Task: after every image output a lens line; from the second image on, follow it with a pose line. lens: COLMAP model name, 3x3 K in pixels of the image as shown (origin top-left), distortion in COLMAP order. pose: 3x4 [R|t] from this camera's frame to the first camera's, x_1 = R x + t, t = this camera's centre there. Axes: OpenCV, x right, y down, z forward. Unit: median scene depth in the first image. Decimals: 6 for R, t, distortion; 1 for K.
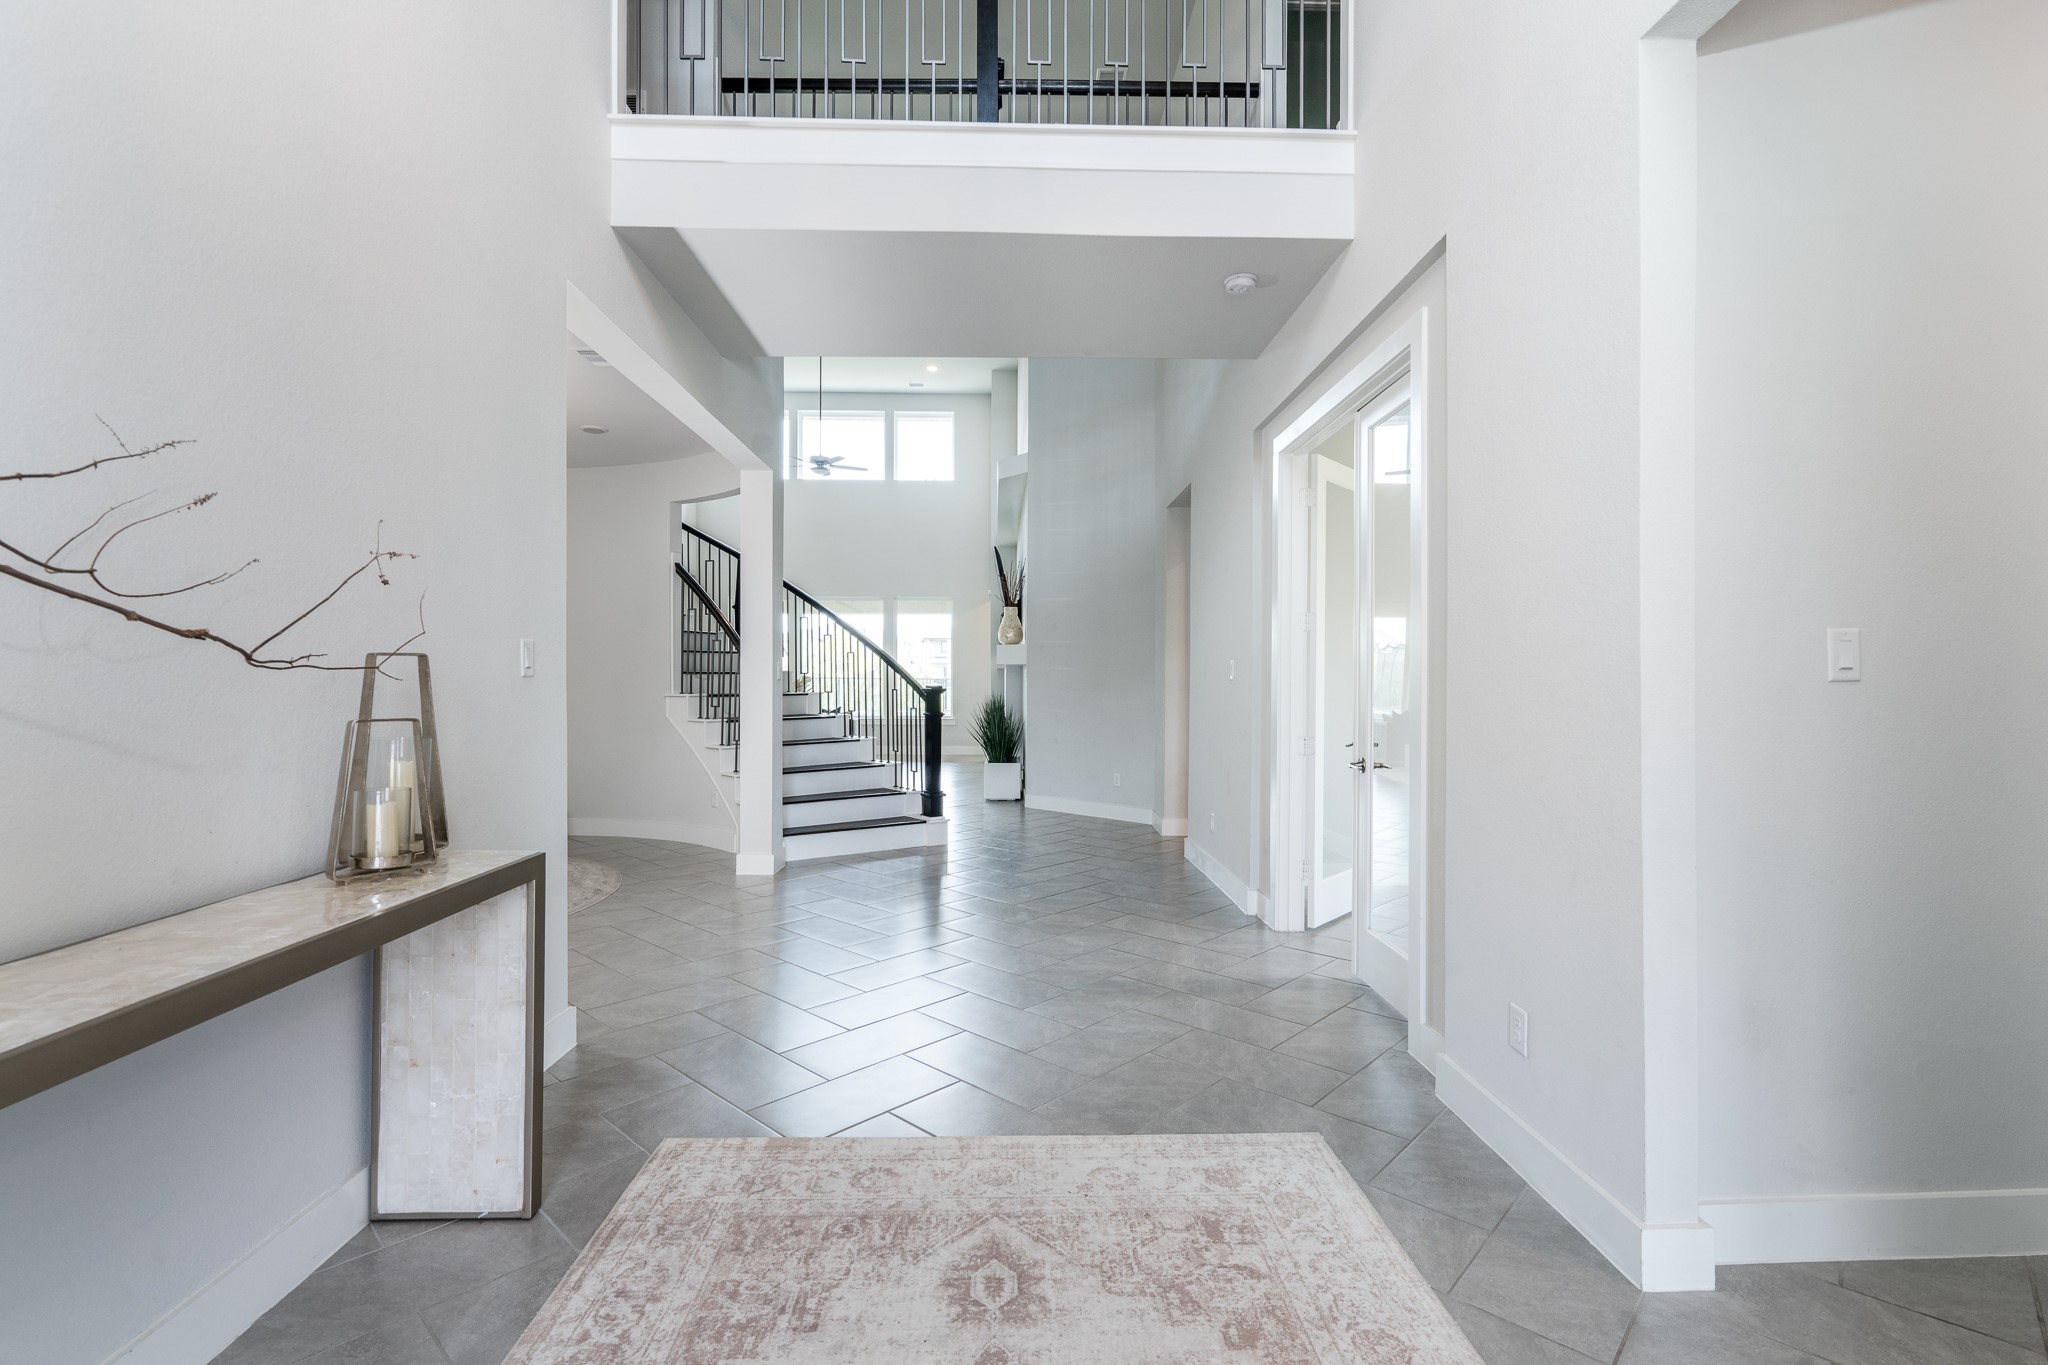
lens RADIAL K [[953.7, 0, 1029.5], [0, 953.7, 687.4], [0, 0, 1]] dist [0.003508, -0.001023]
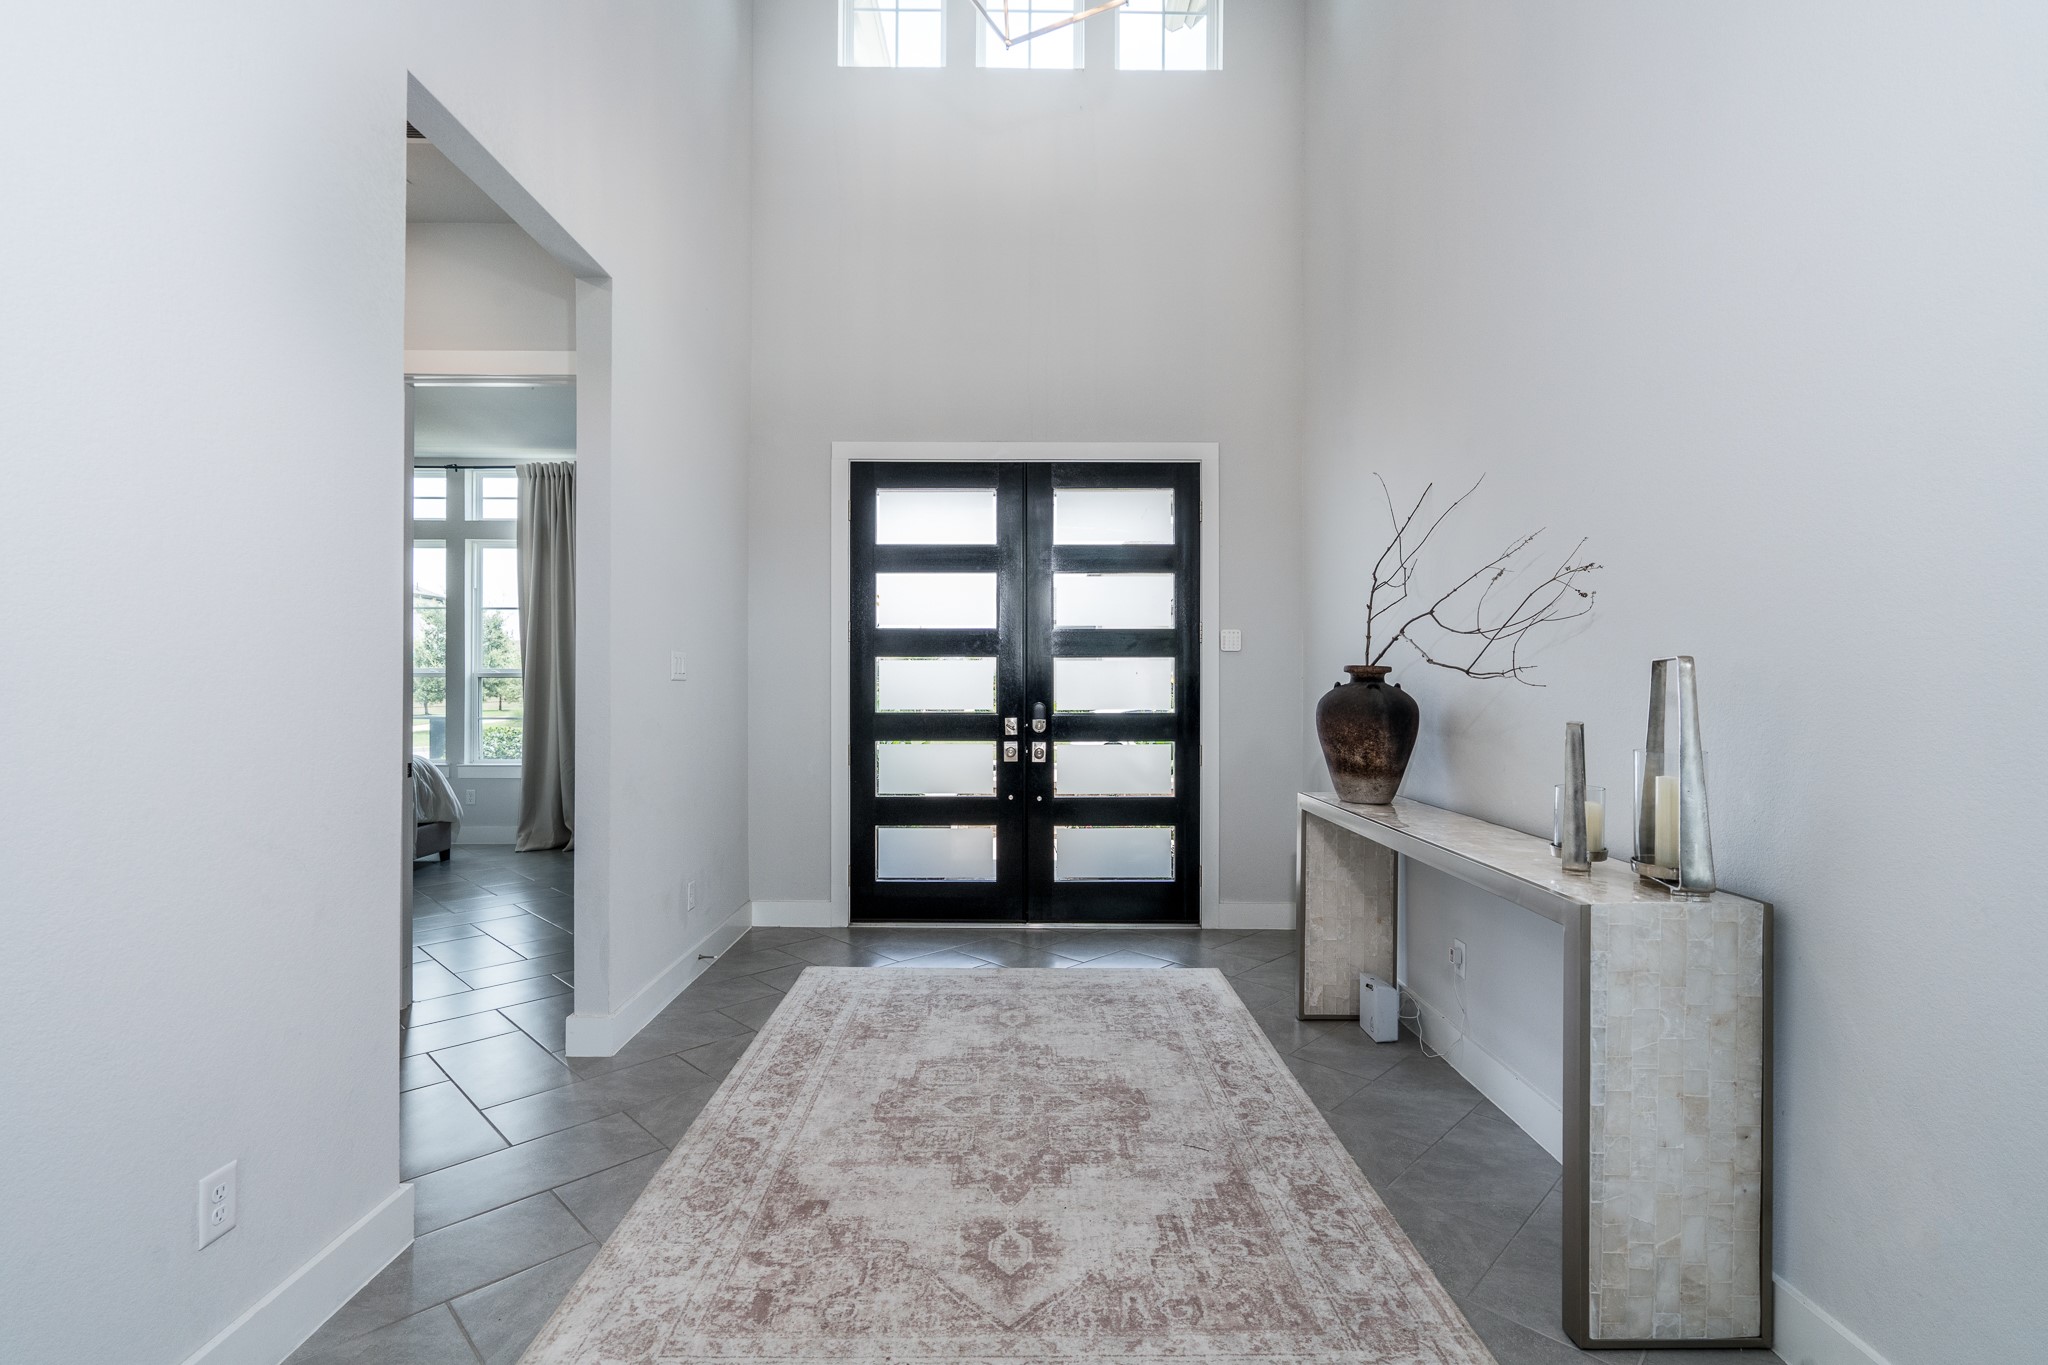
lens RADIAL K [[953.7, 0, 1027.5], [0, 953.7, 676.6], [0, 0, 1]] dist [0.003508, -0.001023]
pose [[-0.999644, -0.008131, 0.025404, -0.076378], [-0.008057, 0.999963, 0.003029, -0.016541], [-0.025428, 0.002823, -0.999673, 2.015131]]
